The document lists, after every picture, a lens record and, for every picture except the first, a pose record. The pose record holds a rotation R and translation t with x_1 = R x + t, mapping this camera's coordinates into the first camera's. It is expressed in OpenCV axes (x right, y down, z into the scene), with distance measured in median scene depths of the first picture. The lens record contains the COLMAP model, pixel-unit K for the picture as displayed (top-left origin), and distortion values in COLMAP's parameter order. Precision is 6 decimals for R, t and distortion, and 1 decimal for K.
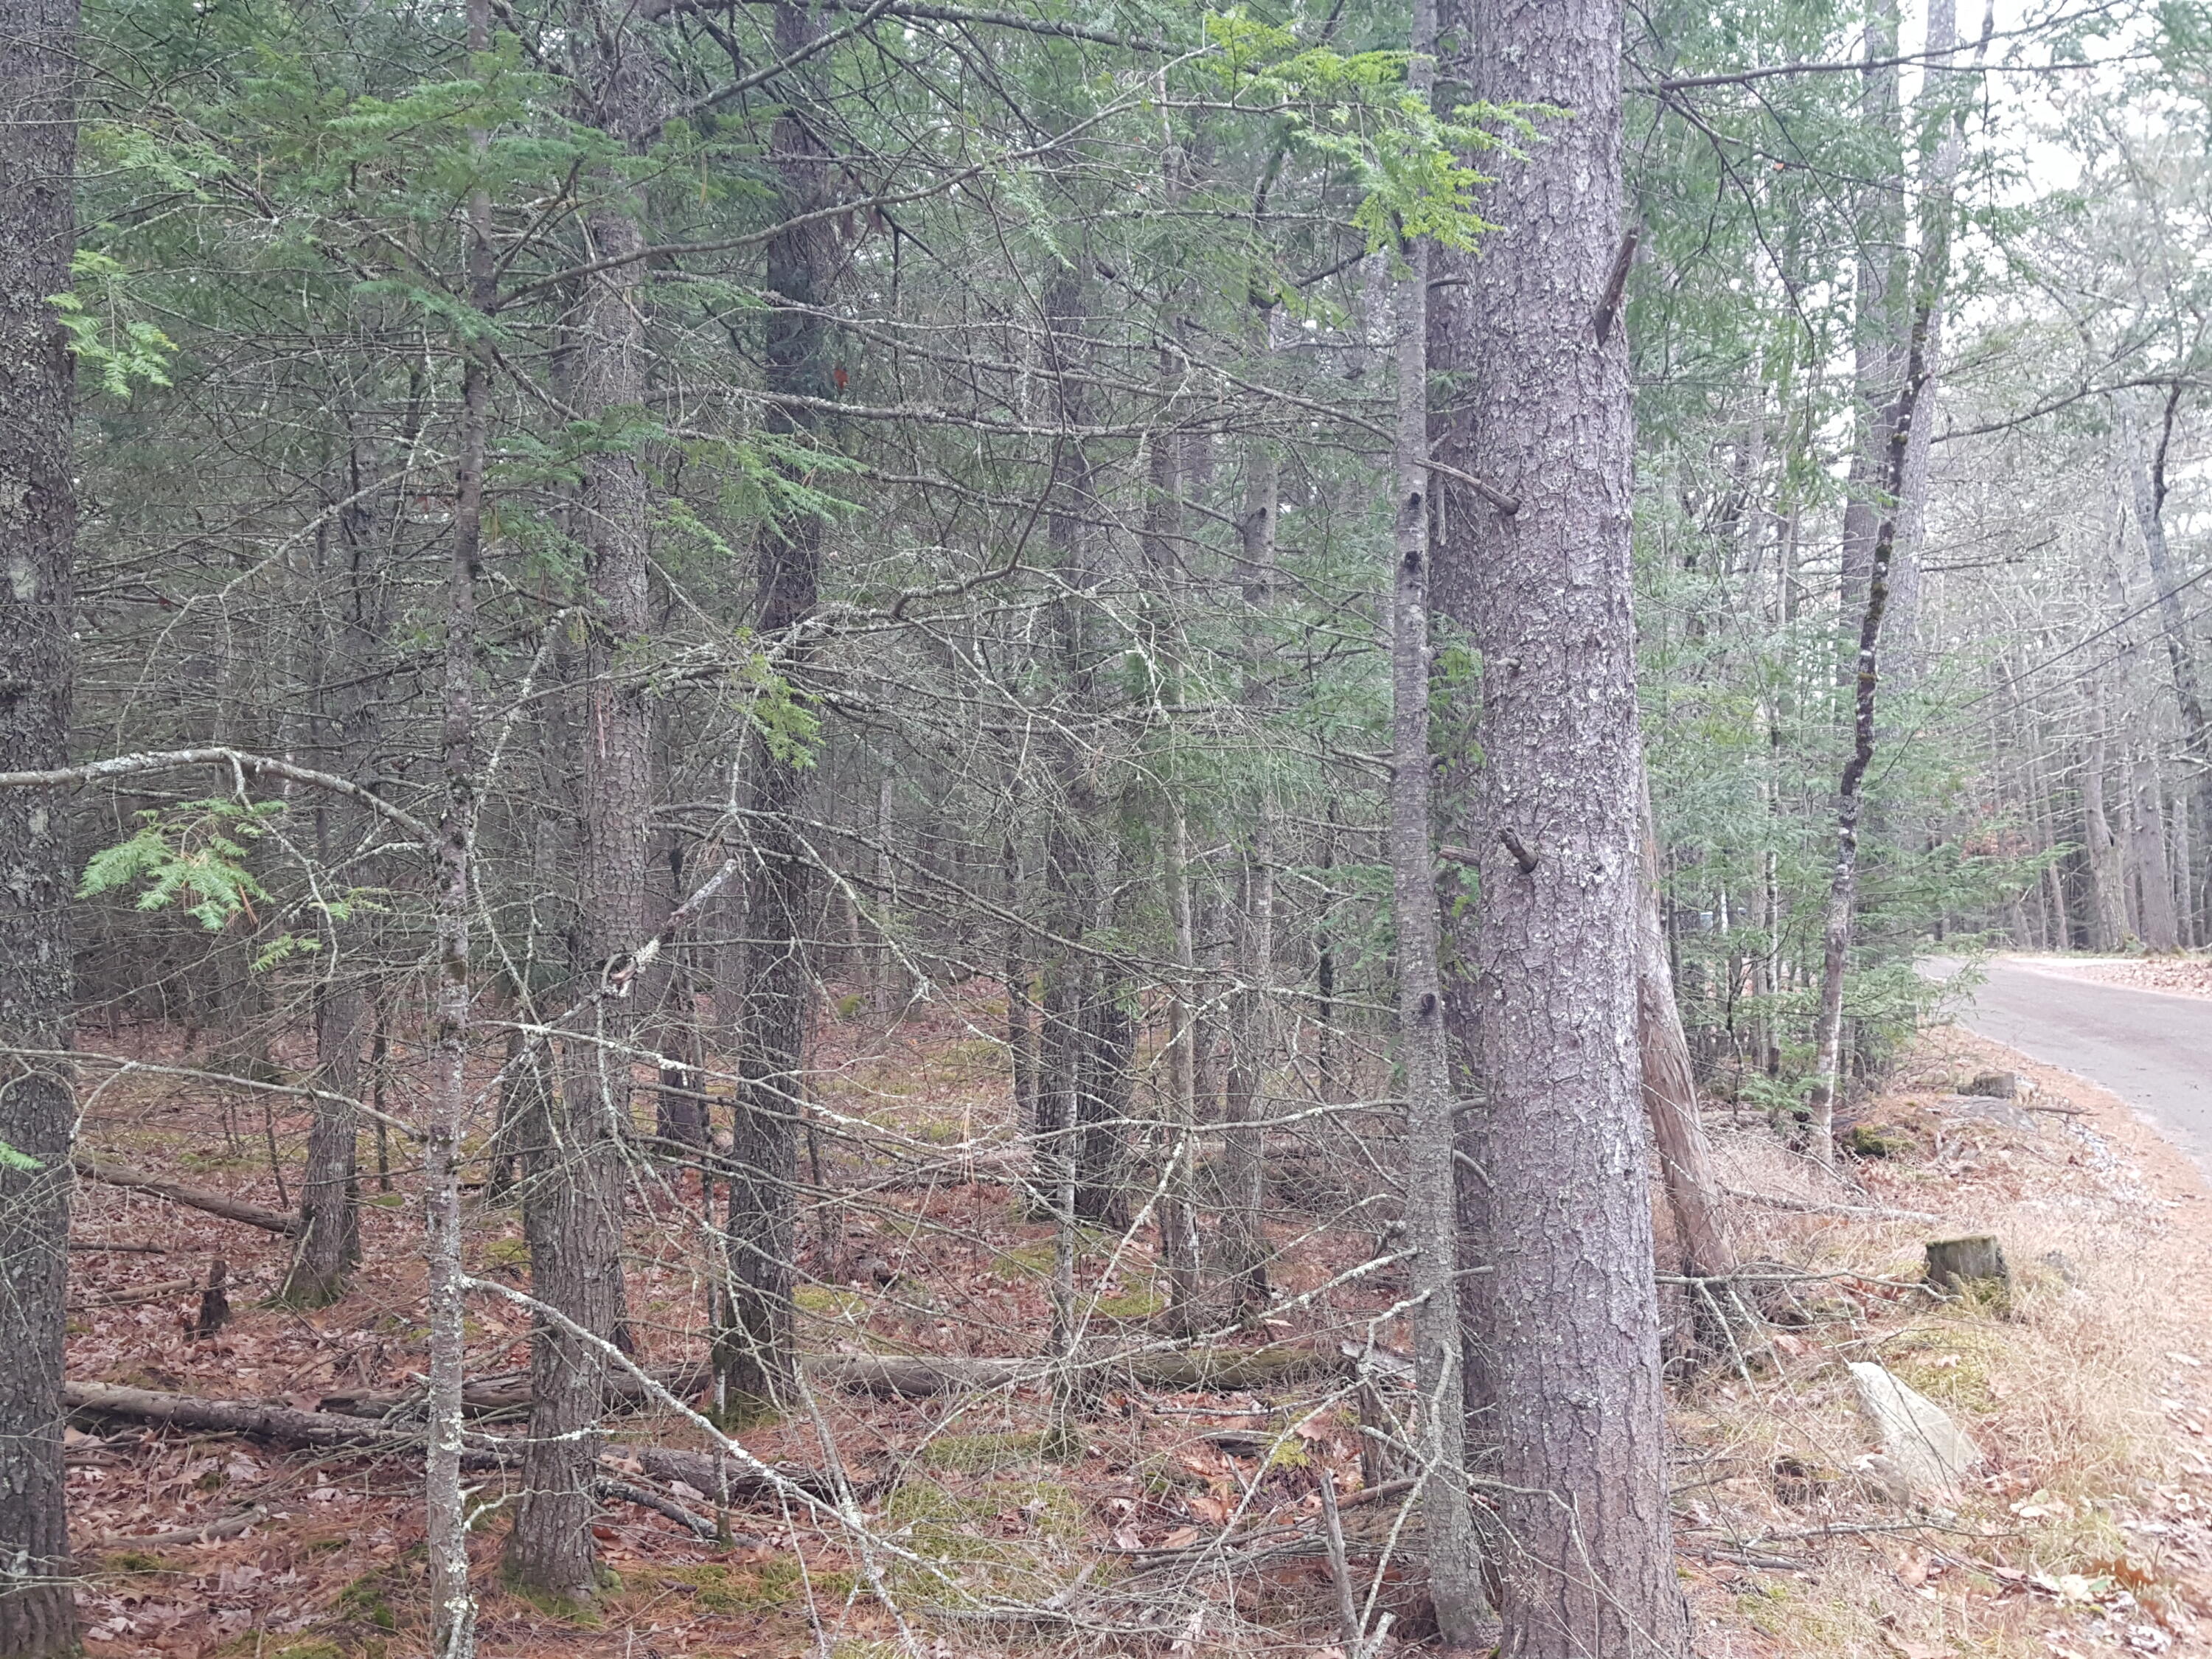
lens RADIAL K [[2238.1, 0, 1105.6], [0, 2238.1, 880.0], [0, 0, 1]] dist [0.204444, -0.361640]
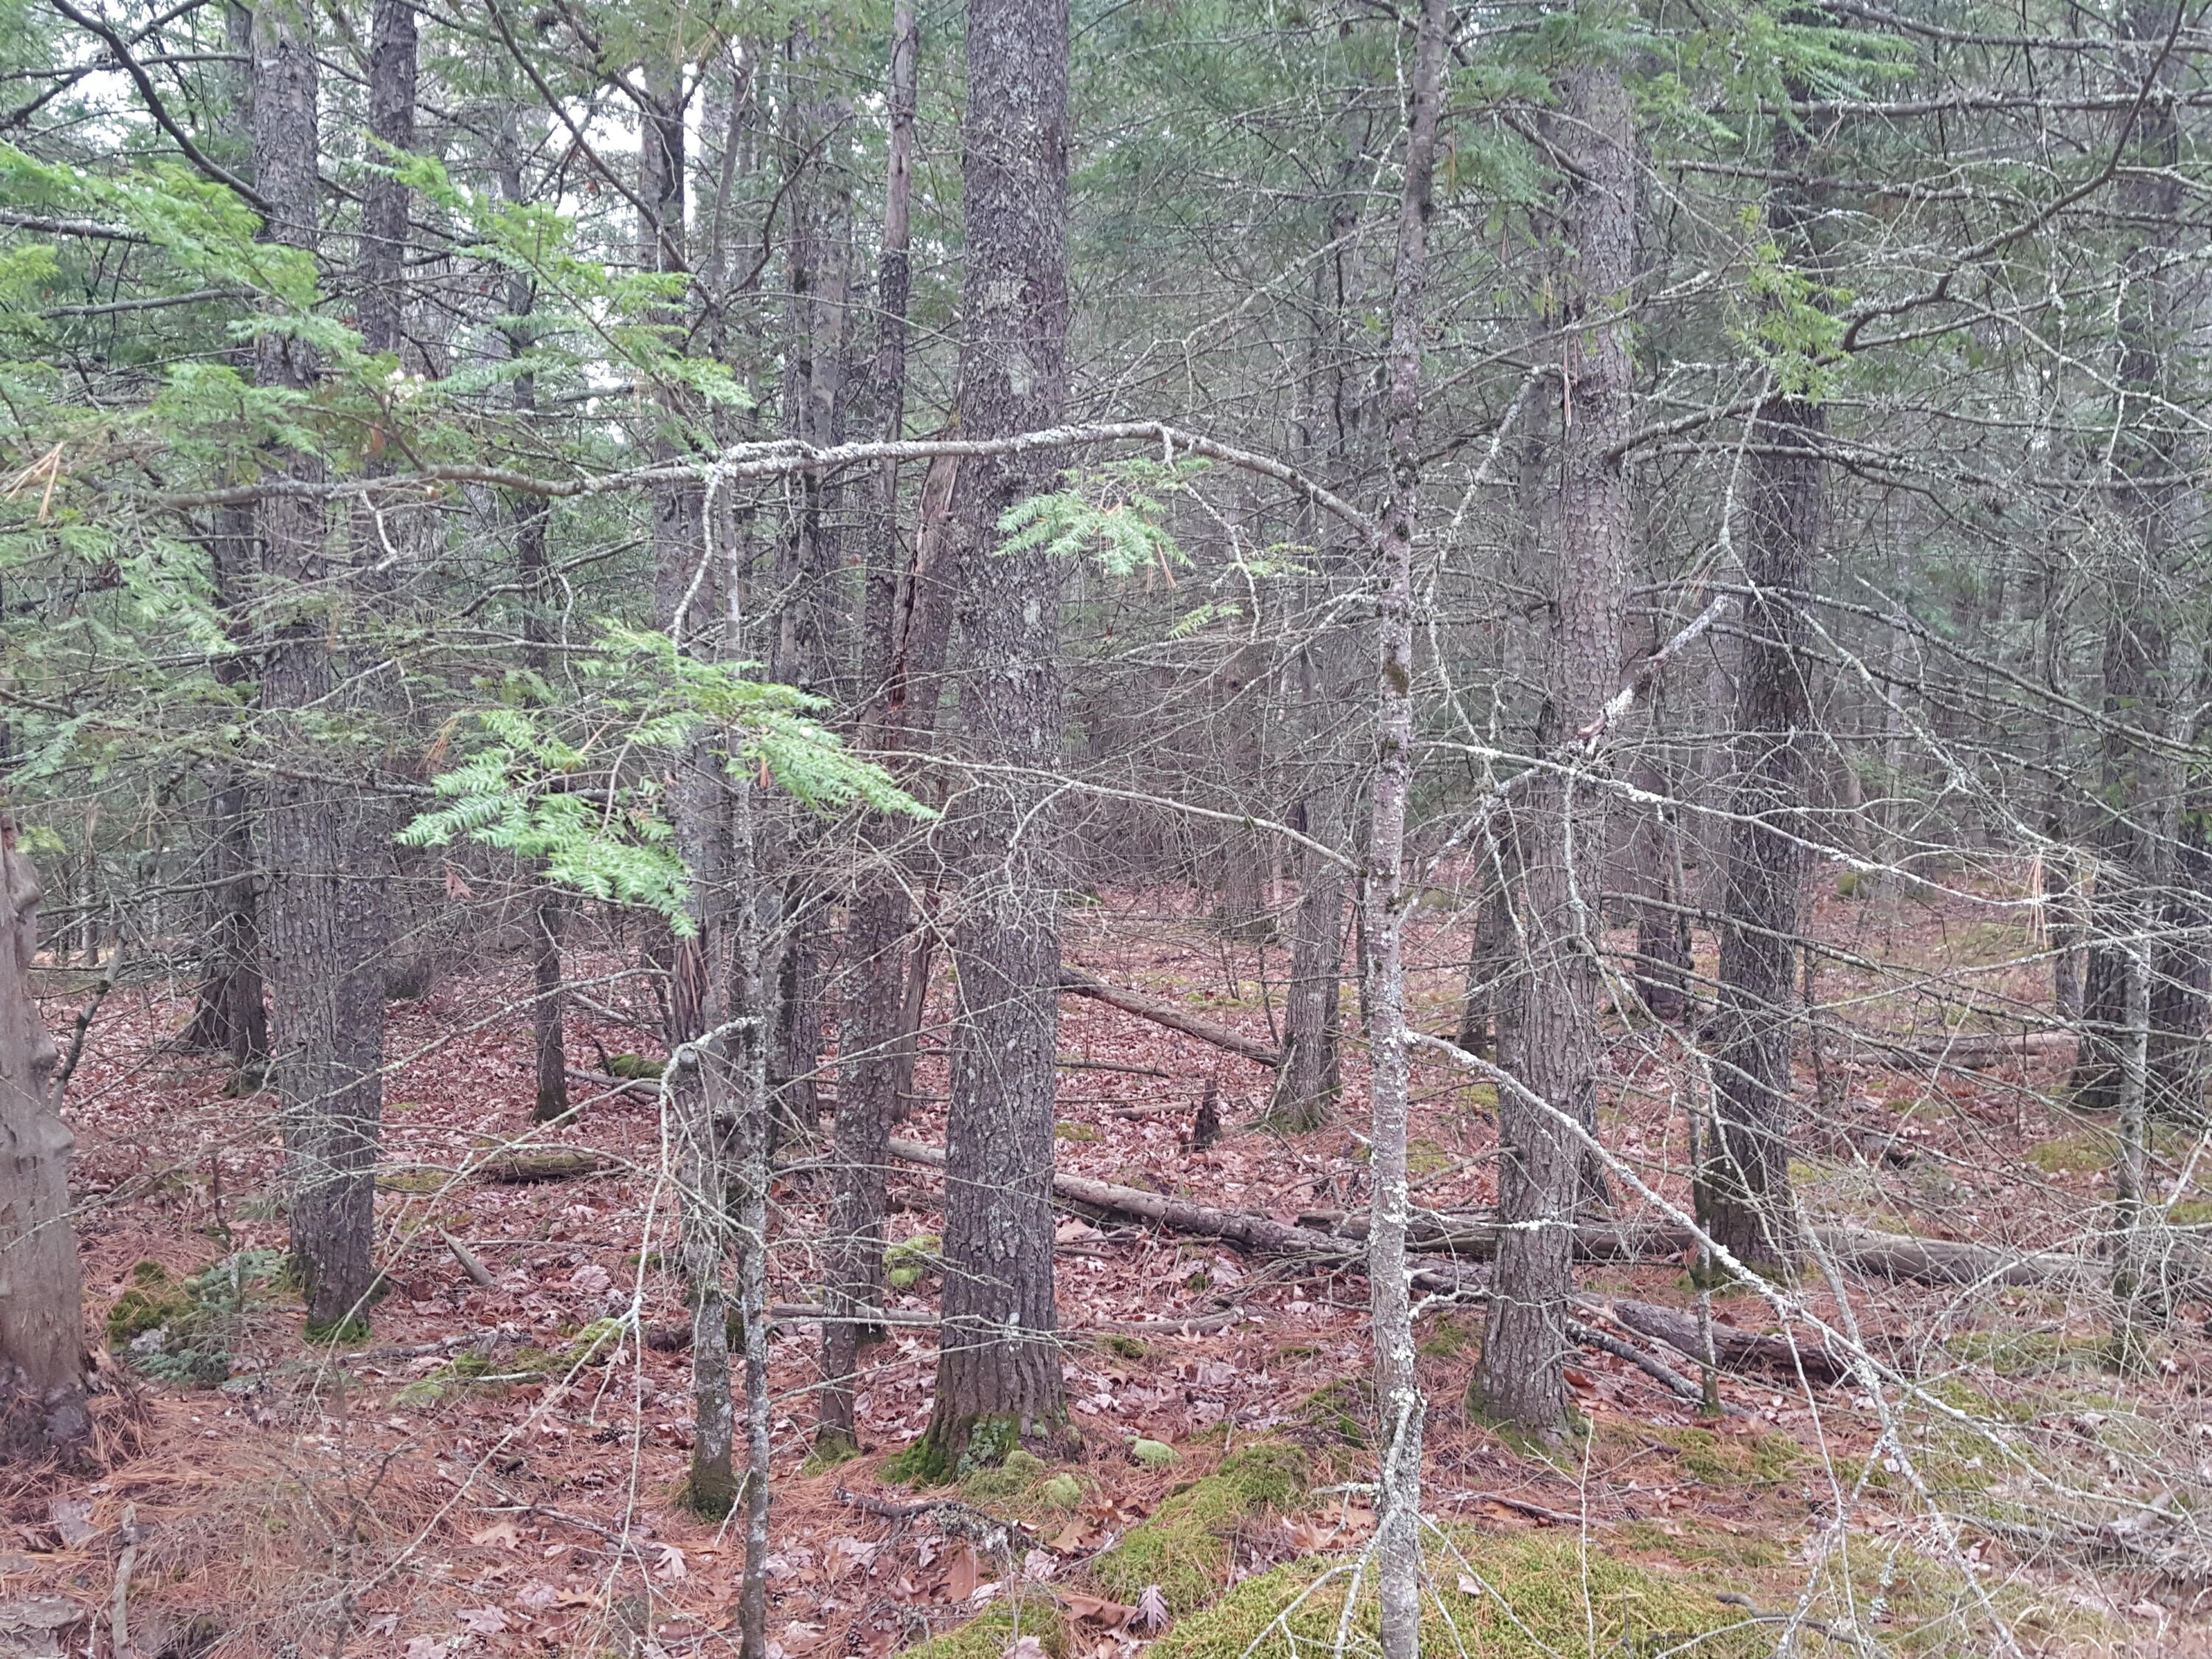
lens RADIAL K [[2238.1, 0, 1105.6], [0, 2238.1, 880.0], [0, 0, 1]] dist [0.204444, -0.361640]
pose [[0.909331, 0.021372, -0.415524, -0.014532], [-0.003068, 0.998997, 0.044669, 0.043756], [0.416062, -0.039344, 0.908485, 0.089960]]
